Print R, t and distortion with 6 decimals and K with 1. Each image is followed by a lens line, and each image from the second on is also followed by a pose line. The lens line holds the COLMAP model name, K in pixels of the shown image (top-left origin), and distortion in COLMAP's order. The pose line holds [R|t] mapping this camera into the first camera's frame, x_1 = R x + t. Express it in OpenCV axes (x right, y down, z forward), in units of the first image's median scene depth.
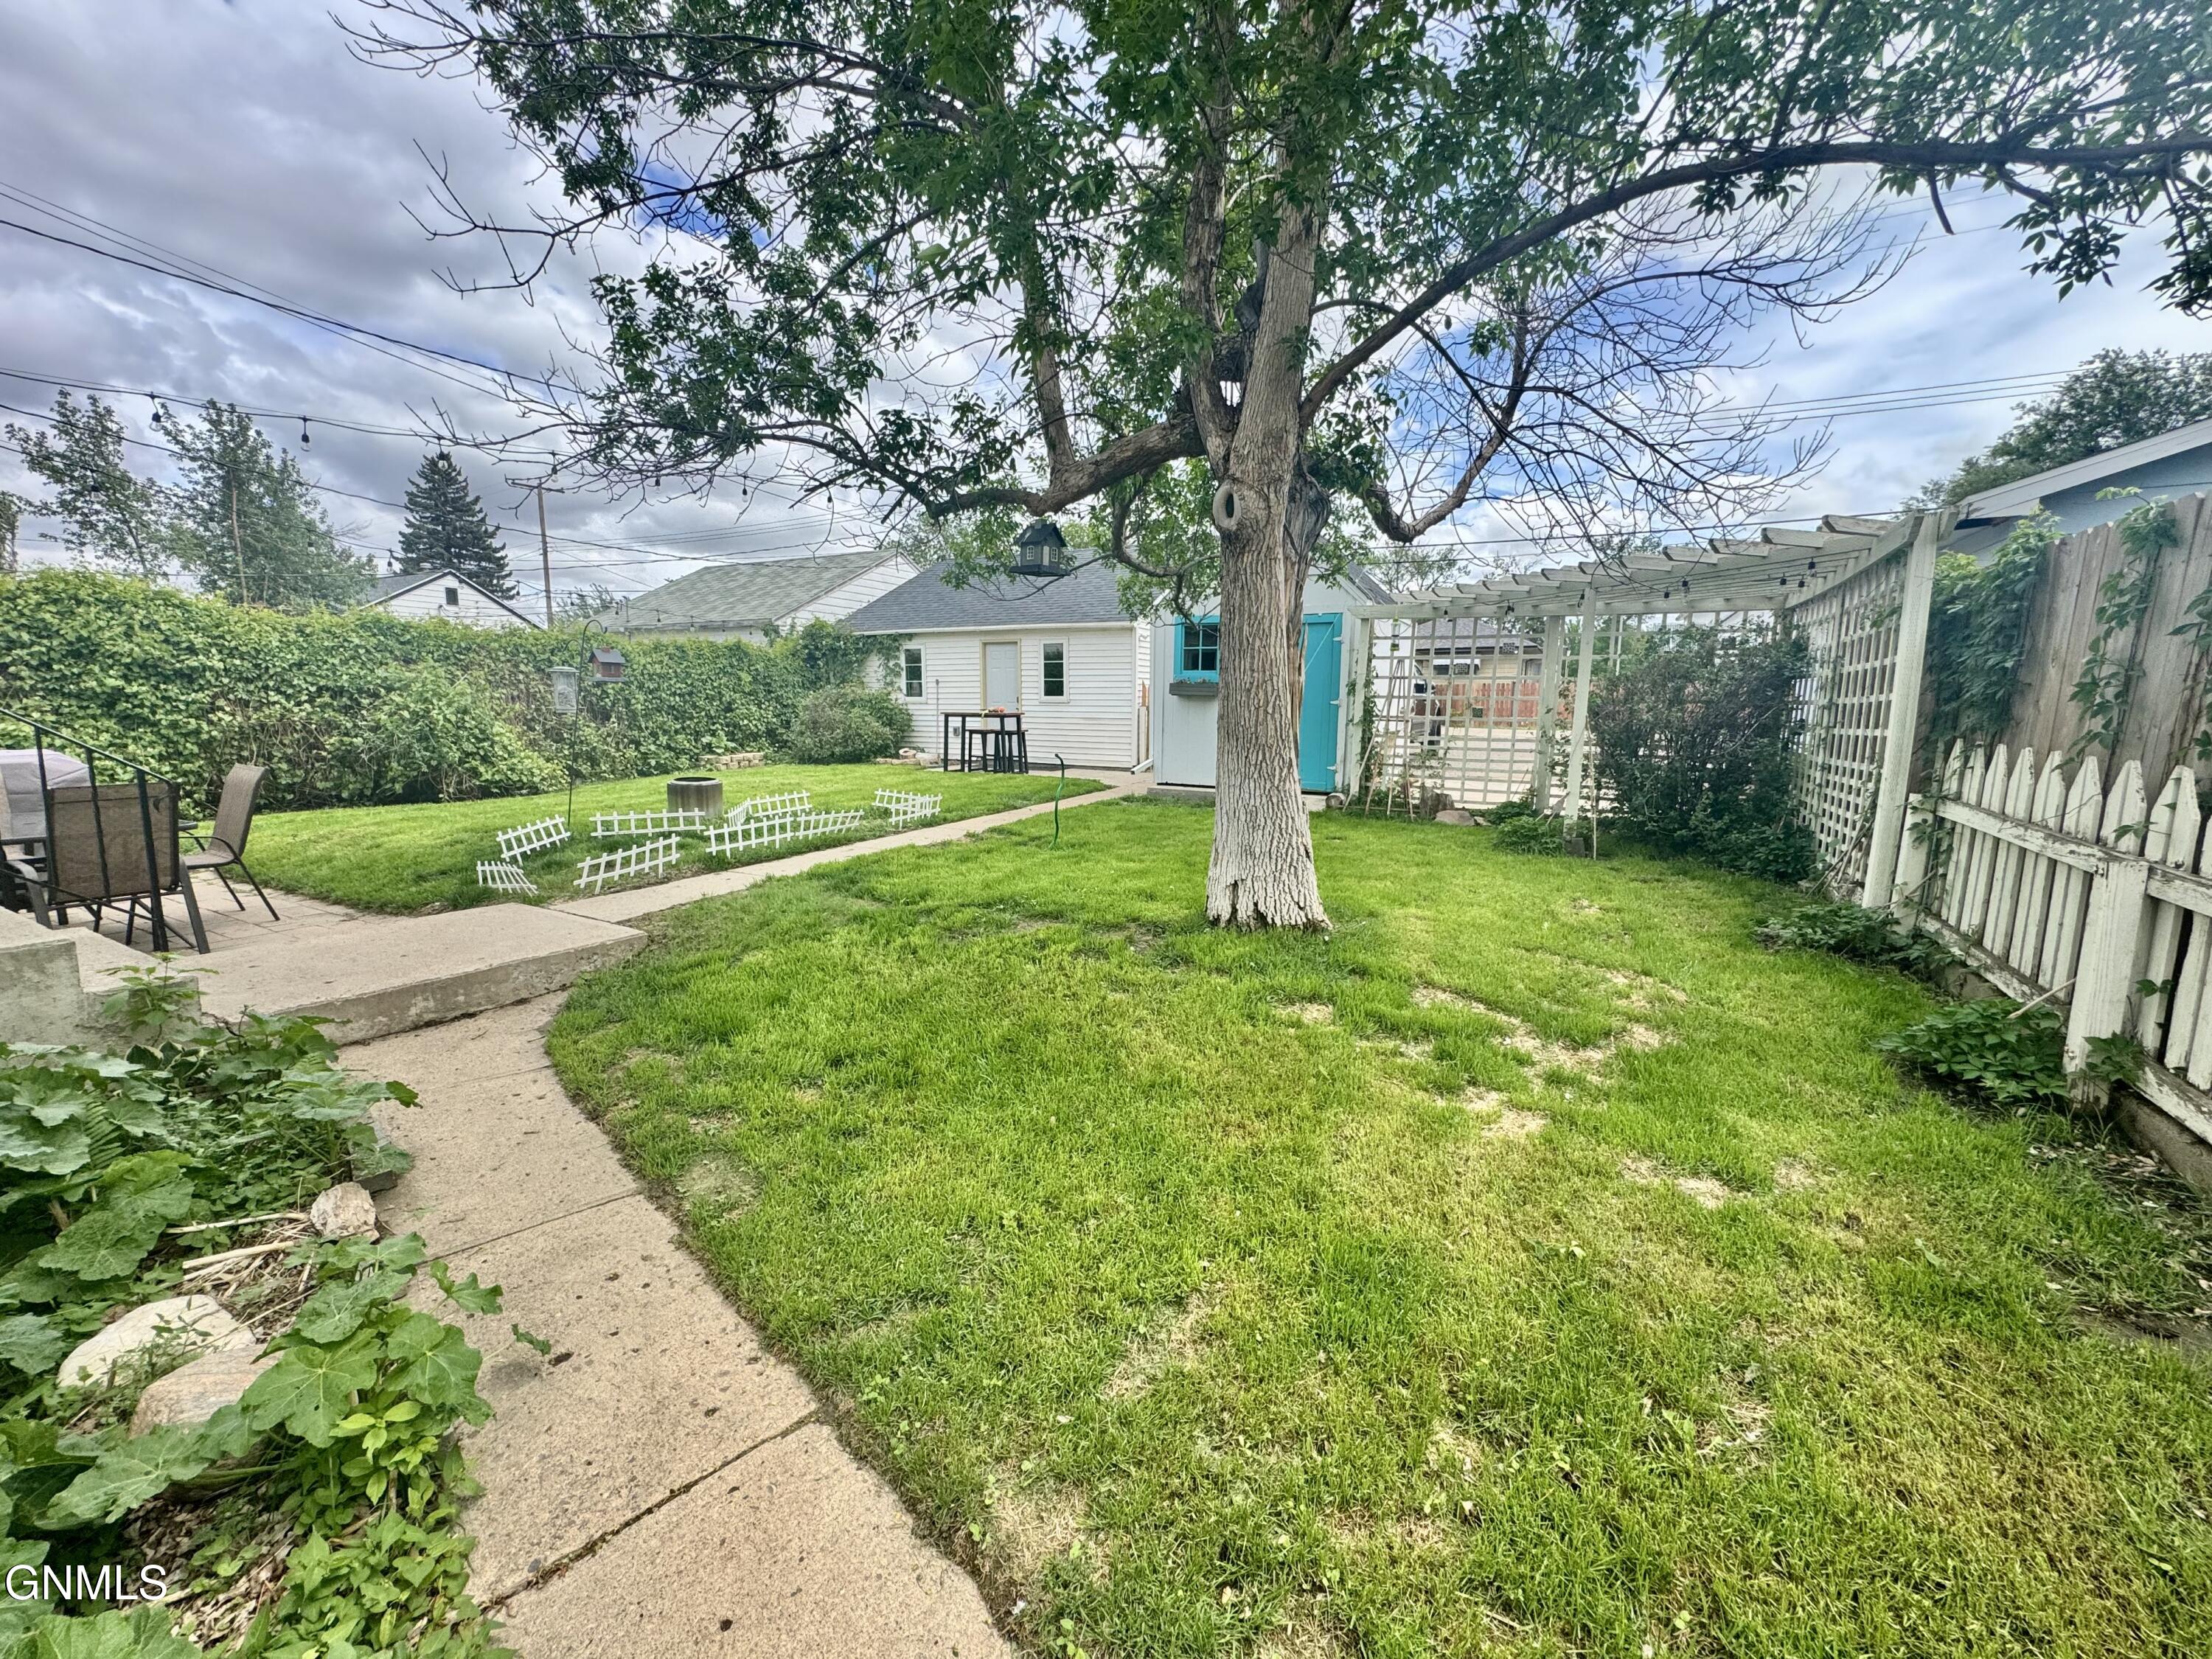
lens RADIAL K [[884.3, 0, 1103.4], [0, 884.3, 828.8], [0, 0, 1]] dist [-0.002889, 0.001163]
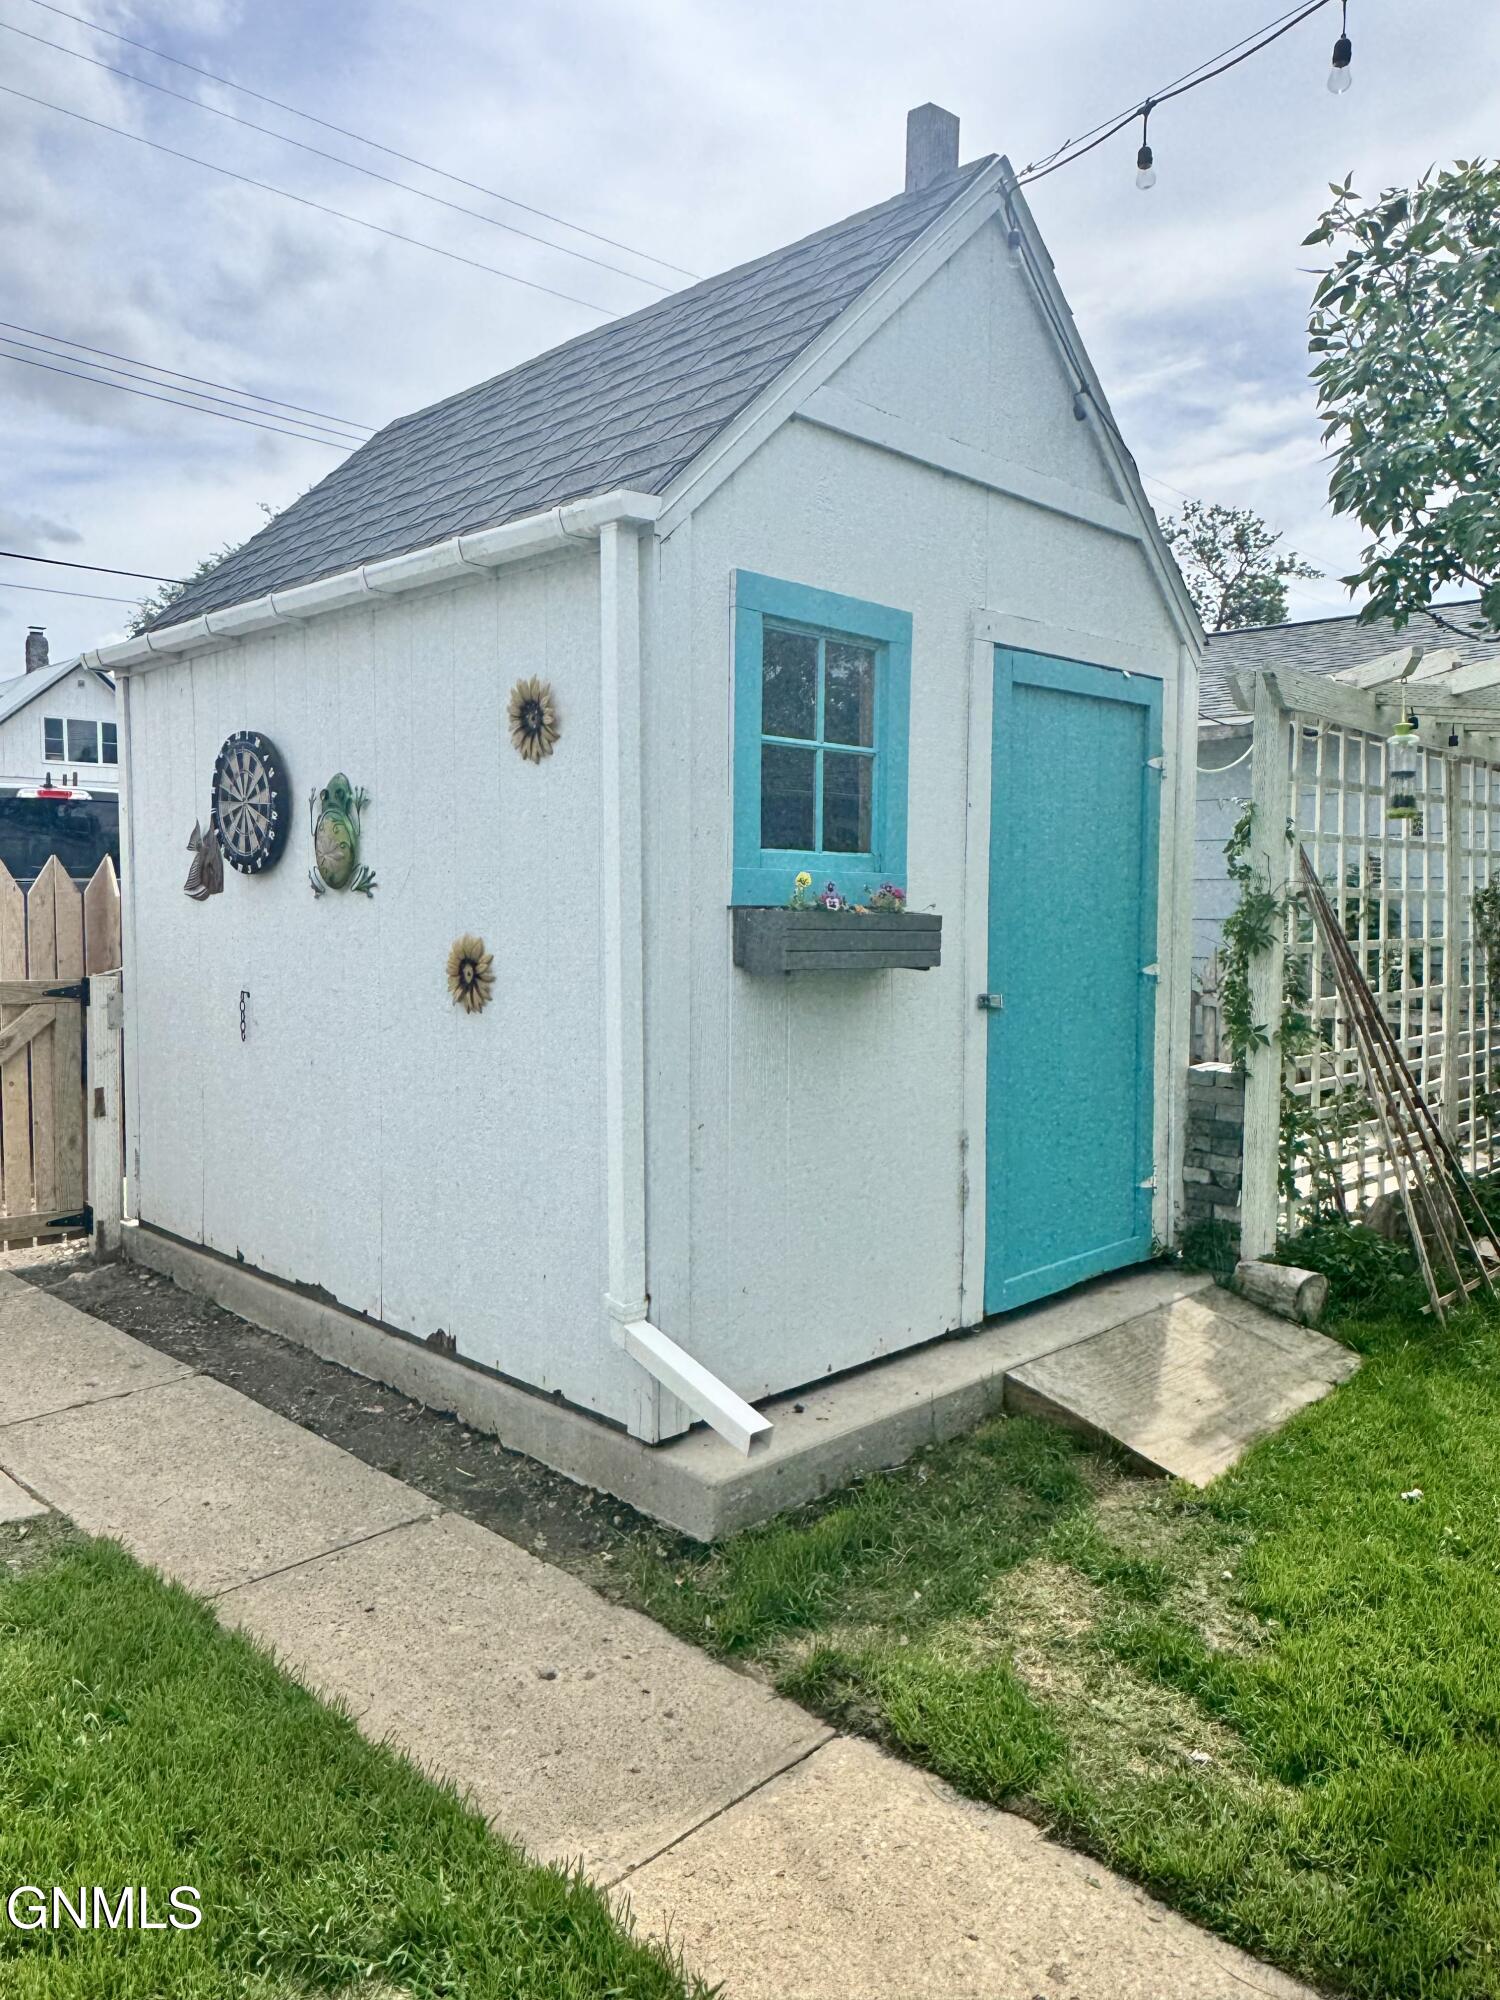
lens RADIAL K [[1399.9, 0, 758.3], [0, 1399.9, 993.7], [0, 0, 1]] dist [0.002701, -0.007032]
pose [[0.268516, -0.079676, 0.959975, -0.148646], [0.133768, 0.990002, 0.044751, -0.104426], [-0.953942, 0.116398, 0.276489, 0.593297]]
